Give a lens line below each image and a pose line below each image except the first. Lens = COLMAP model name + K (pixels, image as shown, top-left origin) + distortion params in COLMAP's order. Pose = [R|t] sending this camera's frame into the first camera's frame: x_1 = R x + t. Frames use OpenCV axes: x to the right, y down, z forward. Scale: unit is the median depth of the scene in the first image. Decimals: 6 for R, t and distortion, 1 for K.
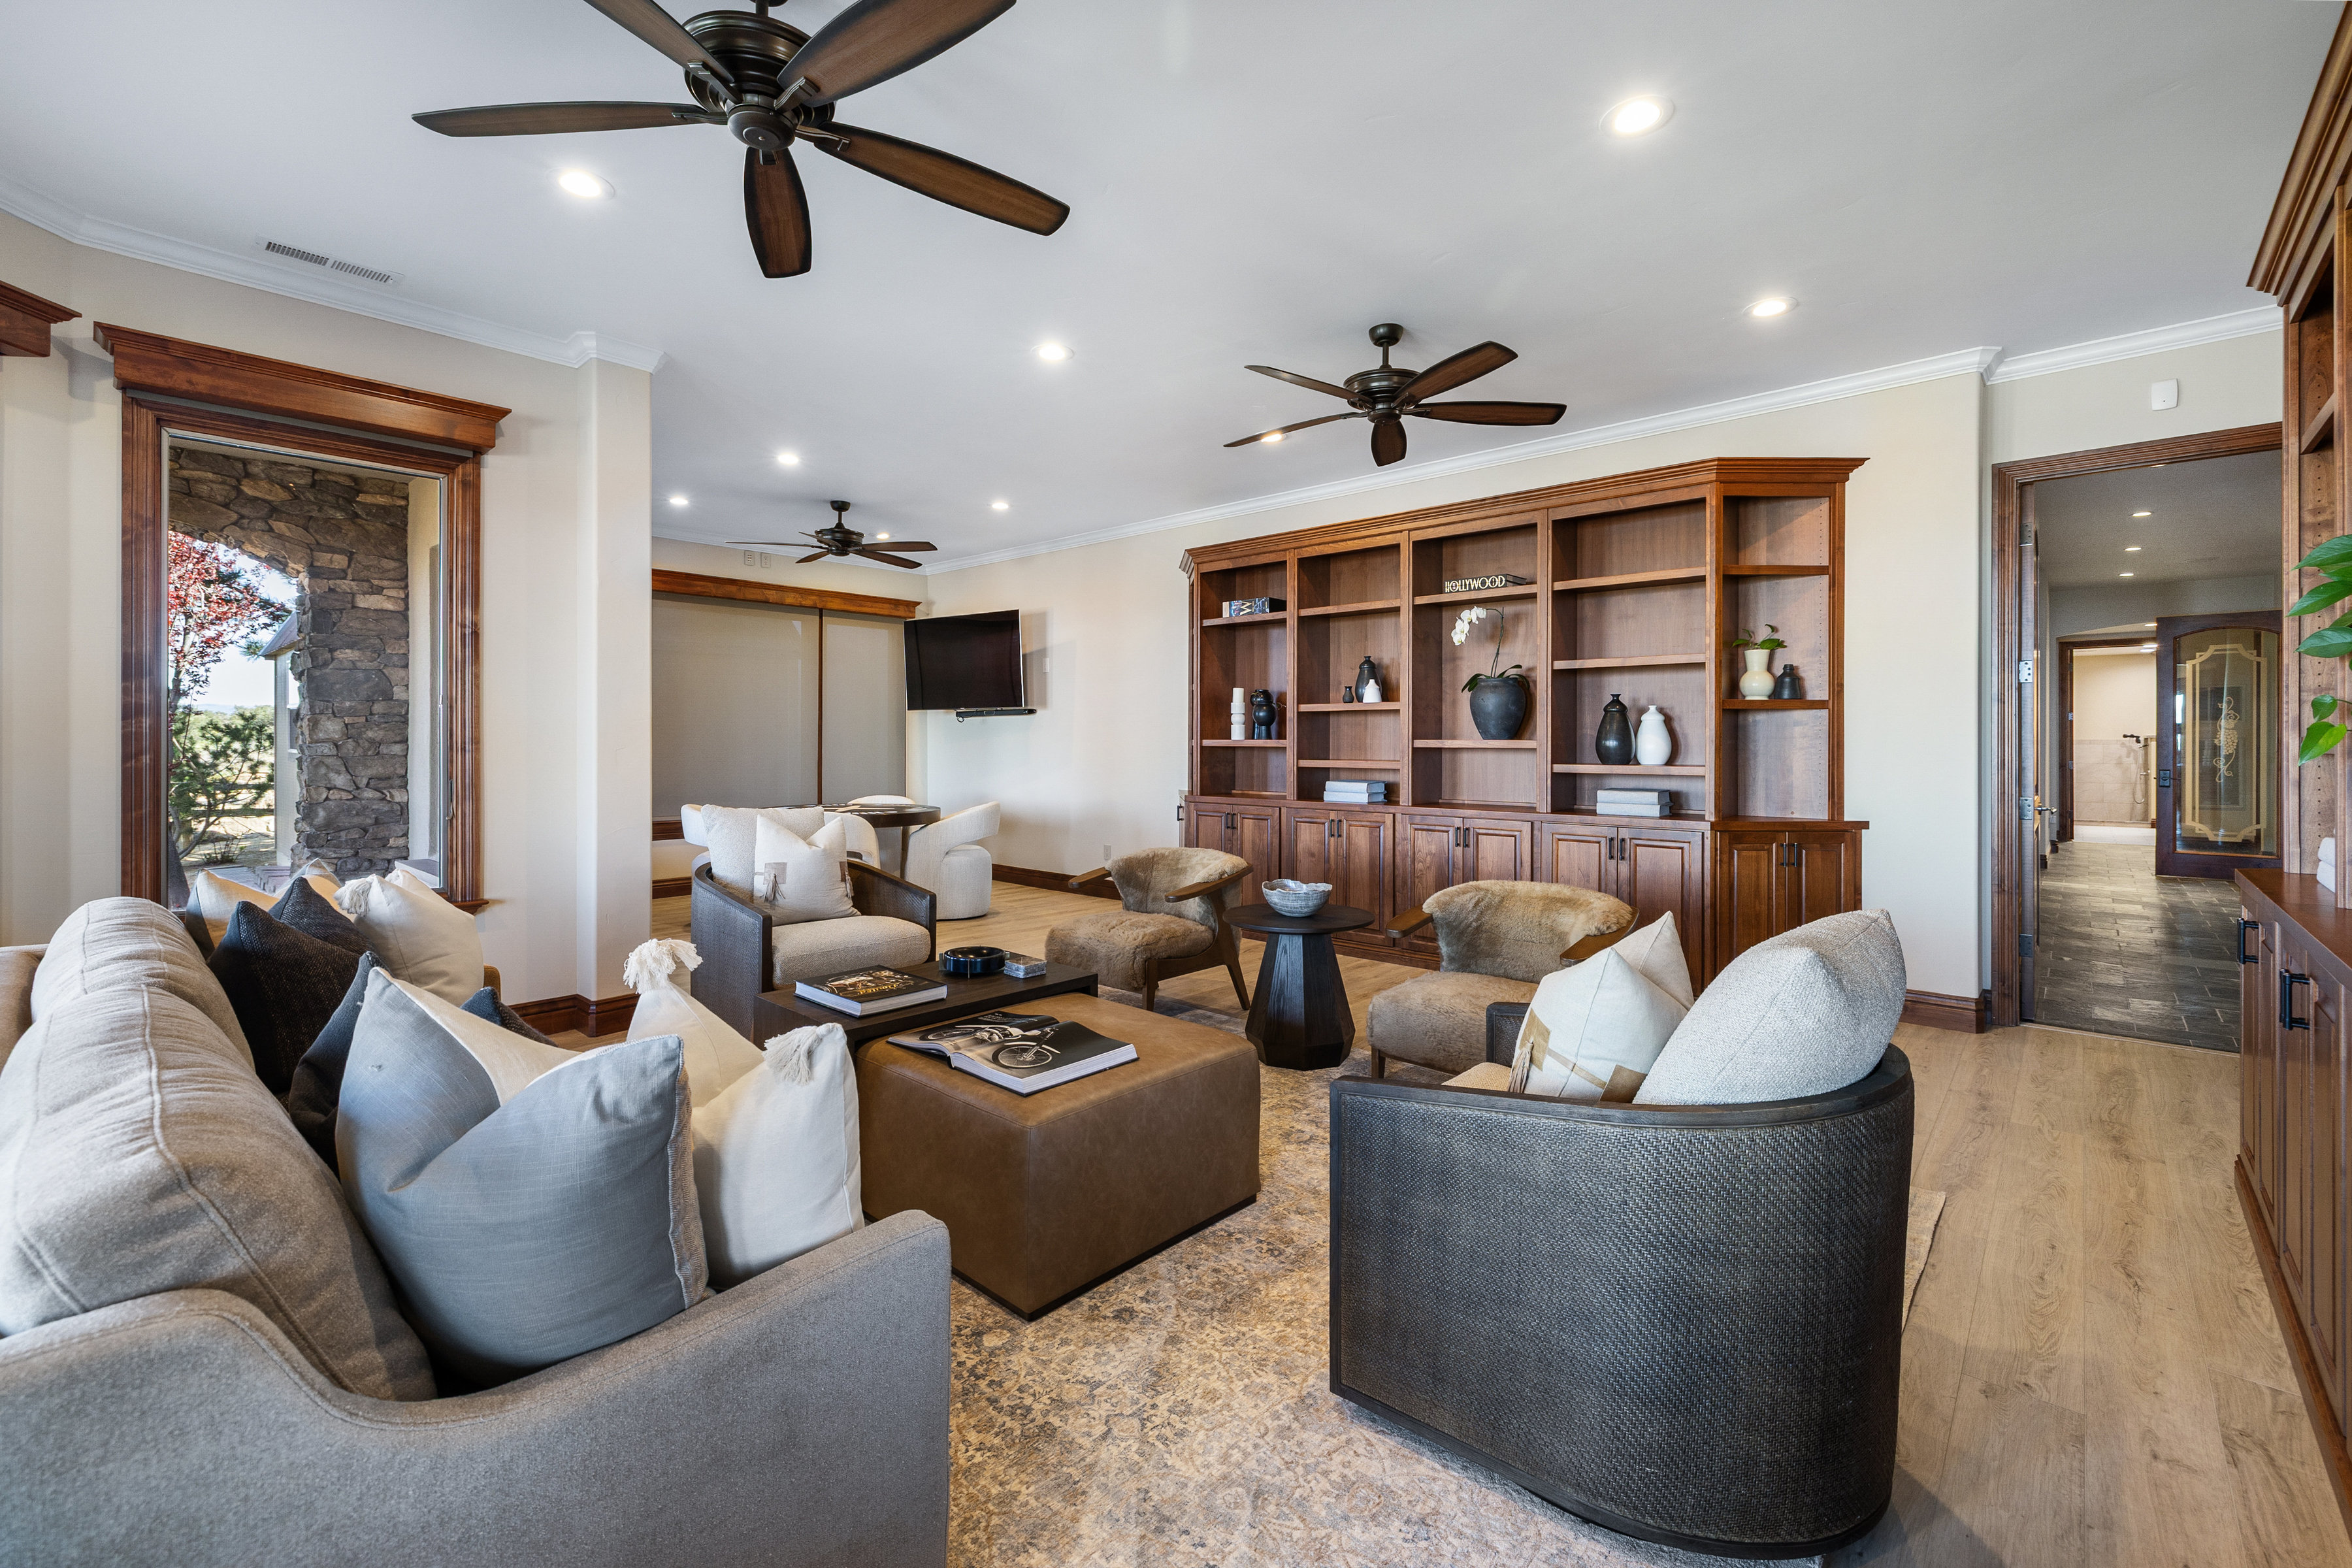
lens RADIAL K [[987.1, 0, 1170.8], [0, 987.1, 737.4], [0, 0, 1]] dist [-0.000231, 0.000179]
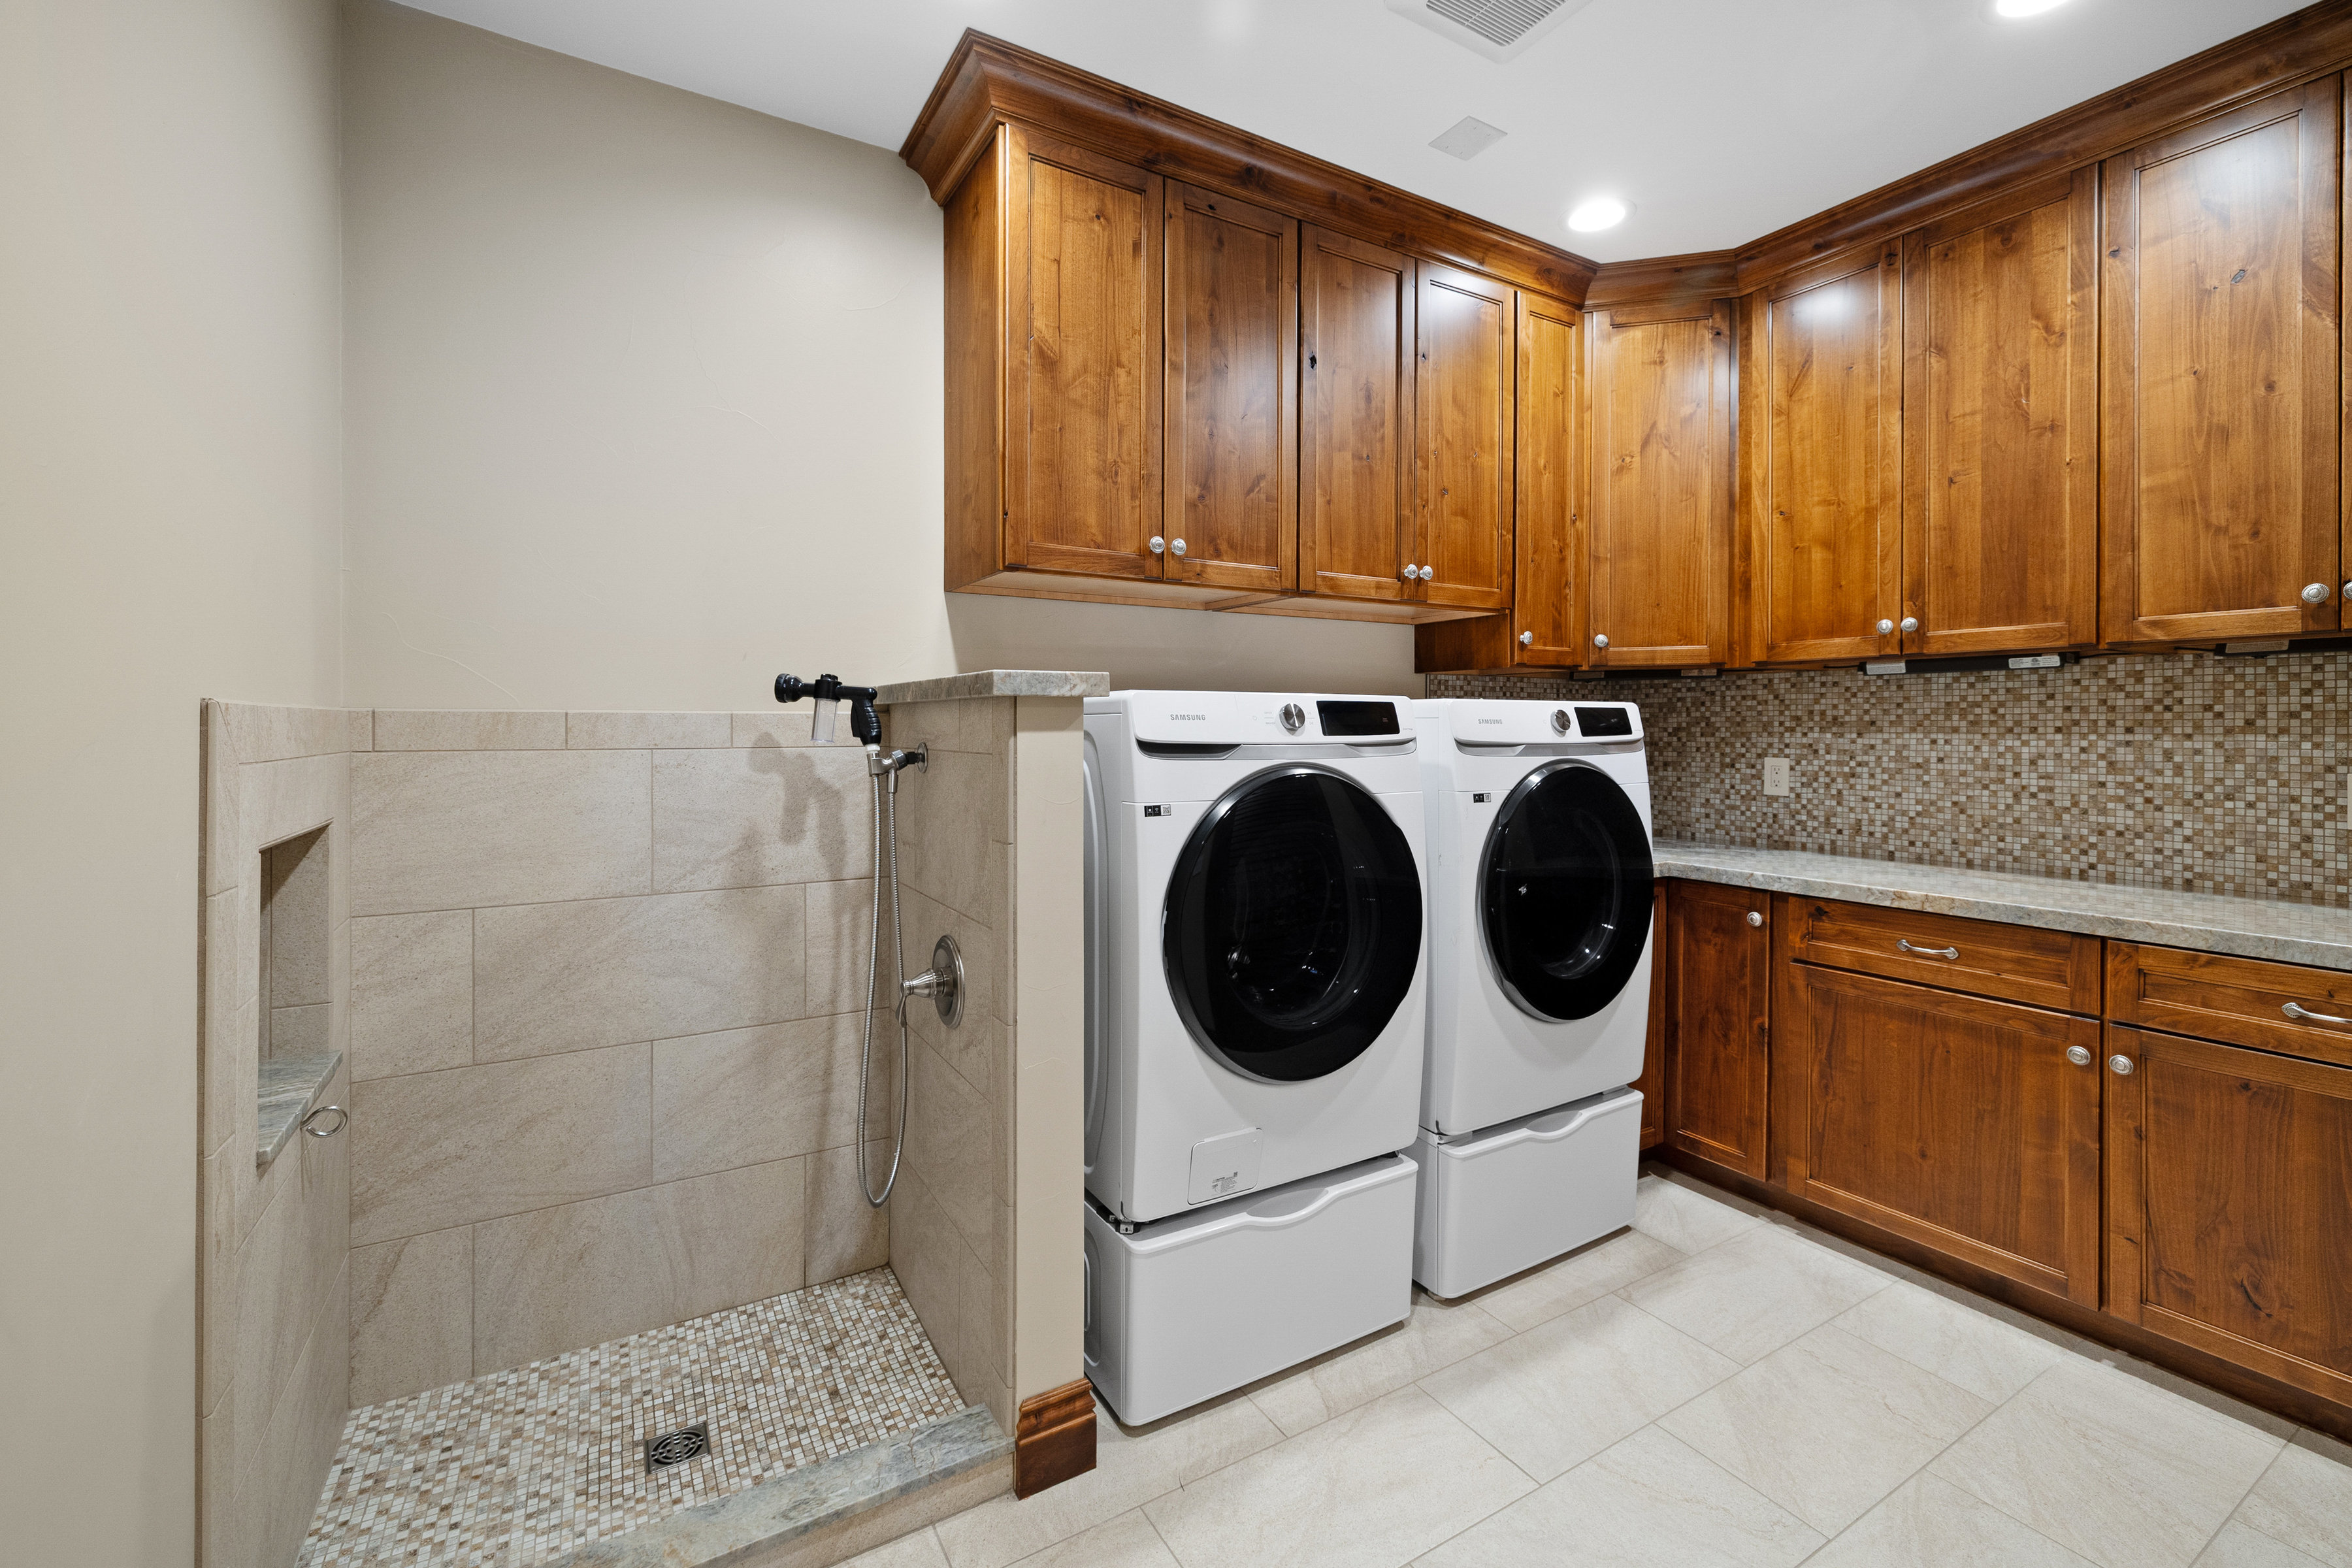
lens RADIAL K [[987.1, 0, 1170.8], [0, 987.1, 737.4], [0, 0, 1]] dist [-0.000231, 0.000179]
pose [[0.296016, -0.004018, 0.955175, 0.847187], [-0.005912, 0.999964, 0.006039, 0.004238], [-0.955165, -0.007434, 0.295982, 0.903238]]
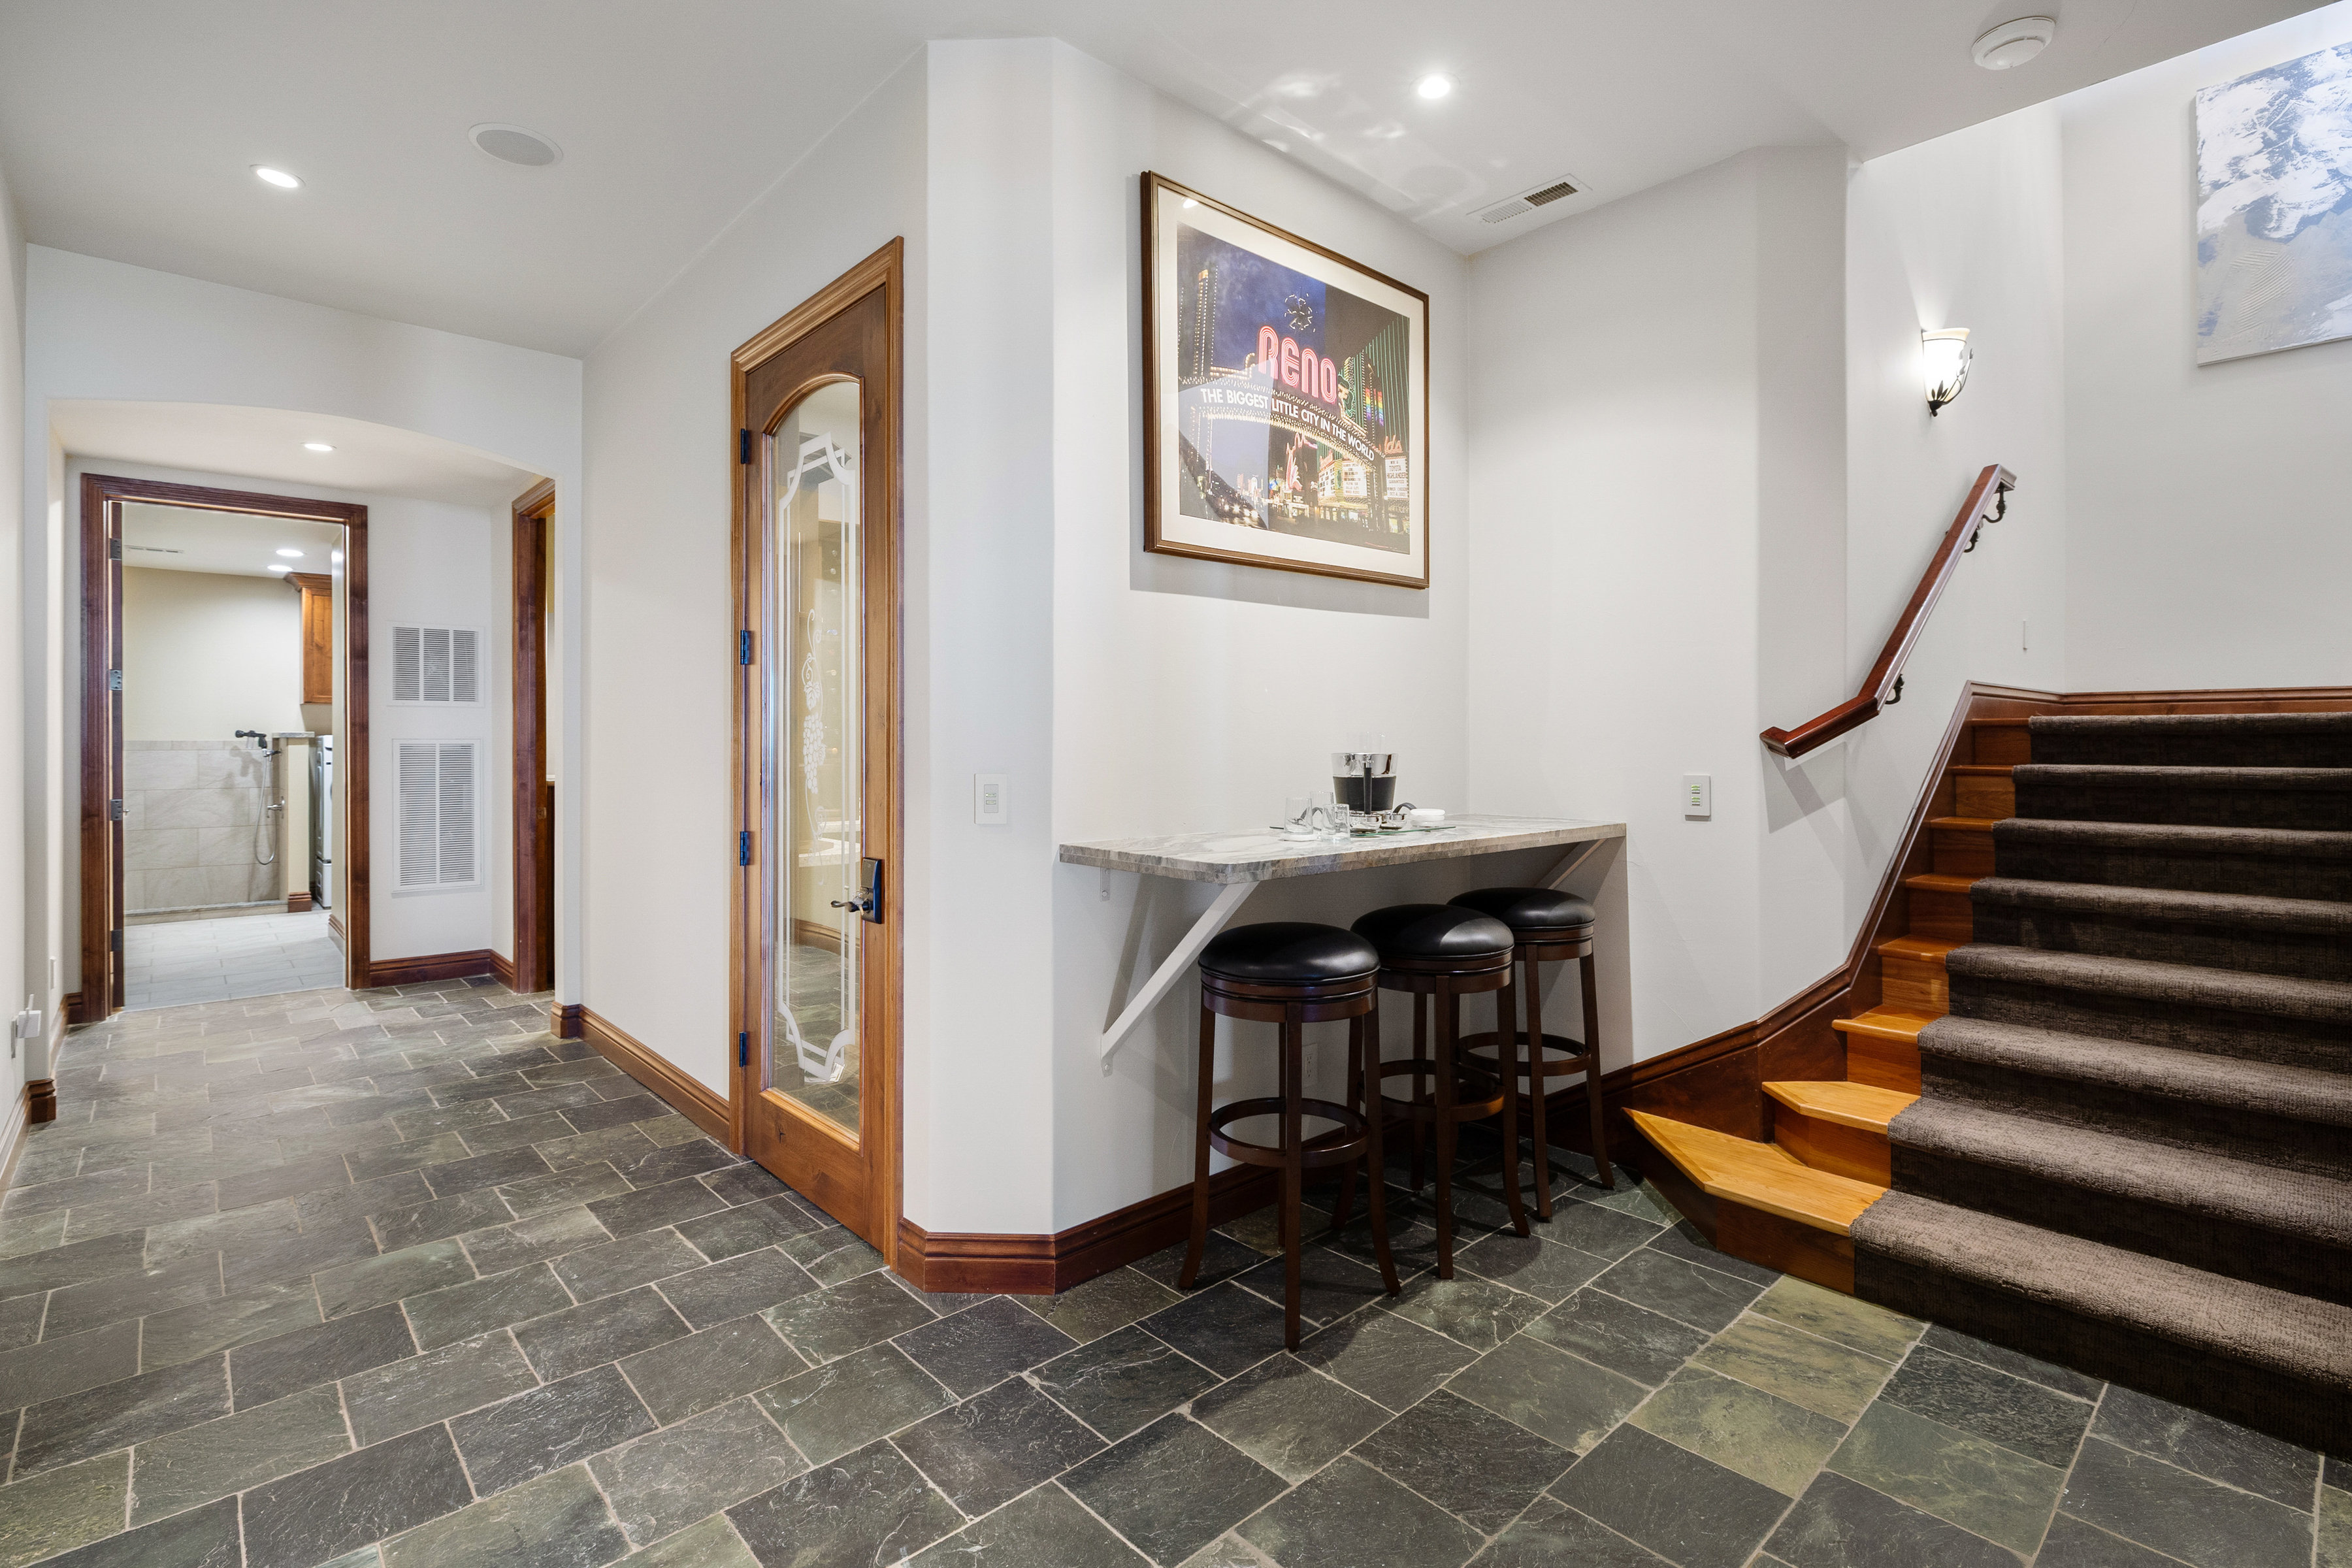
lens RADIAL K [[1102.7, 0, 1168.6], [0, 1102.7, 748.4], [0, 0, 1]] dist [-0.000718, -0.000062]
pose [[0.095787, -0.002854, 0.995398, 0.441829], [-0.003825, 0.999987, 0.003235, 0.002504], [-0.995395, -0.004117, 0.095775, 0.463105]]
